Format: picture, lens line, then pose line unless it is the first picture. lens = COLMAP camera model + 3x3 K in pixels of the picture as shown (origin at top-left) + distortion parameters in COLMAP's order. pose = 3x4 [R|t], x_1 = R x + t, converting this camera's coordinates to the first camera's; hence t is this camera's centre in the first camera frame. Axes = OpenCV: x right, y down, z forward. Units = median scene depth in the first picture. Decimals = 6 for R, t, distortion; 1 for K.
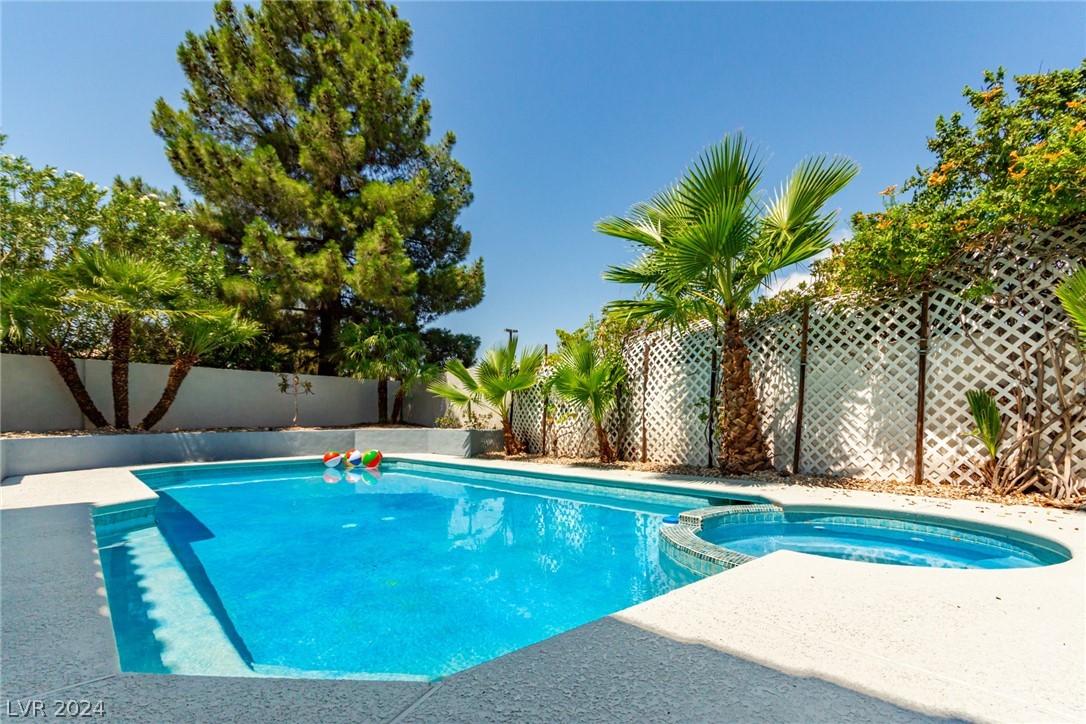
lens RADIAL K [[511.7, 0, 564.1], [0, 511.7, 411.5], [0, 0, 1]] dist [0.010498, -0.002469]
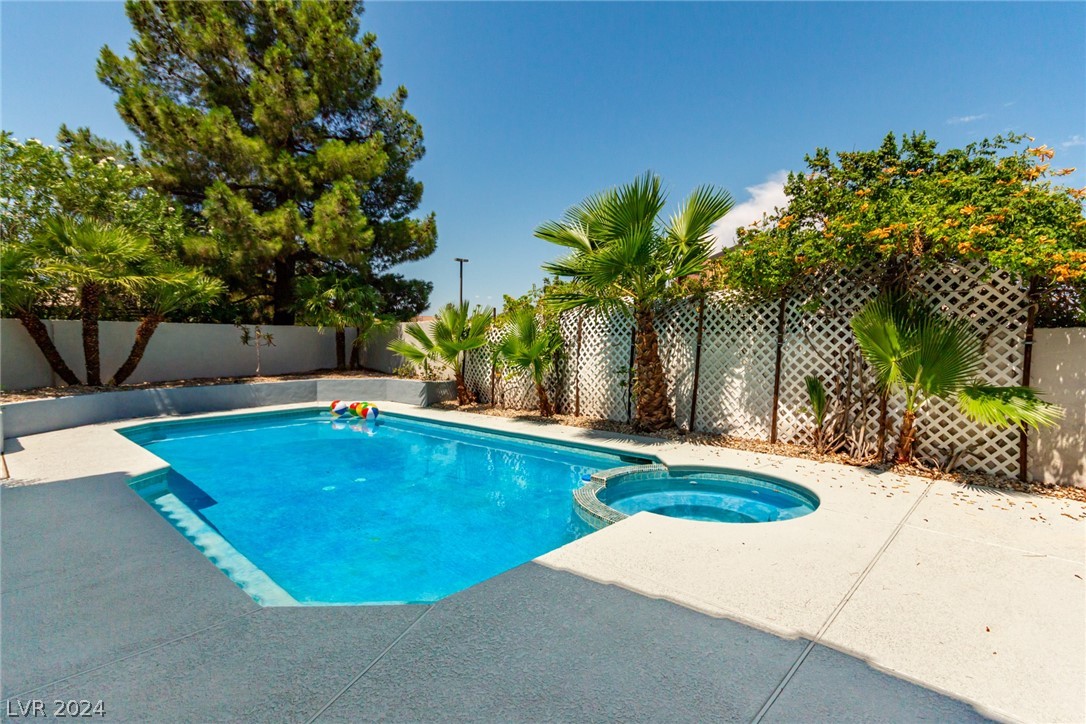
lens RADIAL K [[511.7, 0, 564.5], [0, 511.7, 357.5], [0, 0, 1]] dist [0.010498, -0.002469]
pose [[0.995387, 0.000218, 0.095940, 0.010447], [-0.005008, 0.998752, 0.049689, -0.083135], [-0.095810, -0.049940, 0.994146, -0.153311]]
